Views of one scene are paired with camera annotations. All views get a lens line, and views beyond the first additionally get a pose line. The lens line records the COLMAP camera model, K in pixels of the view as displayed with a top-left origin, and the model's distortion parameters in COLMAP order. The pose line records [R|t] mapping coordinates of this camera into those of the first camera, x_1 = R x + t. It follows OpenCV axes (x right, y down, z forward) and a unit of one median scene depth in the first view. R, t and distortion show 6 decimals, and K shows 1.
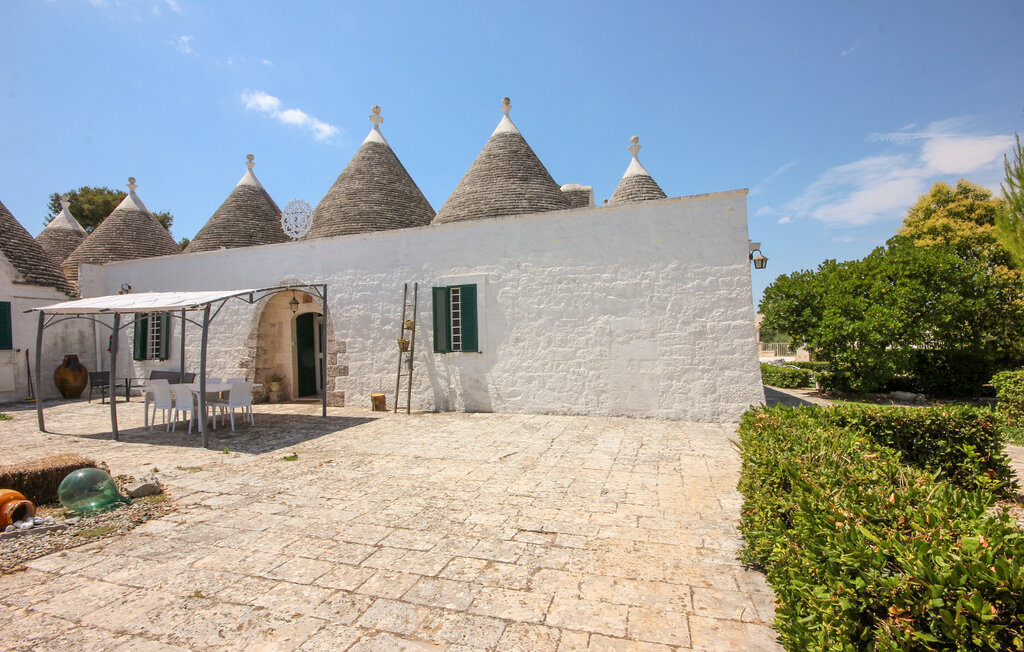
lens RADIAL K [[476.9, 0, 512.7], [0, 476.9, 336.8], [0, 0, 1]] dist [-0.001828, -0.000814]
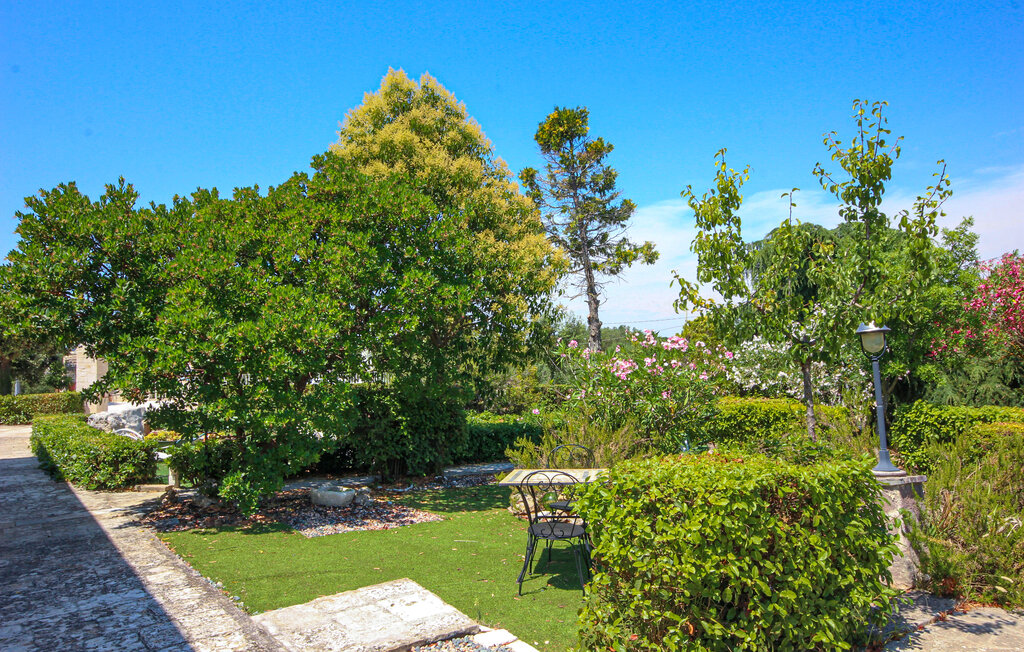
lens RADIAL K [[666.3, 0, 512.0], [0, 666.3, 326.0], [0, 0, 1]] dist [-0.004374, -0.000494]
pose [[0.579551, 0.056067, 0.813005, 0.404126], [-0.004821, 0.997849, -0.065378, 0.005940], [-0.814922, 0.033970, 0.578575, 0.501108]]
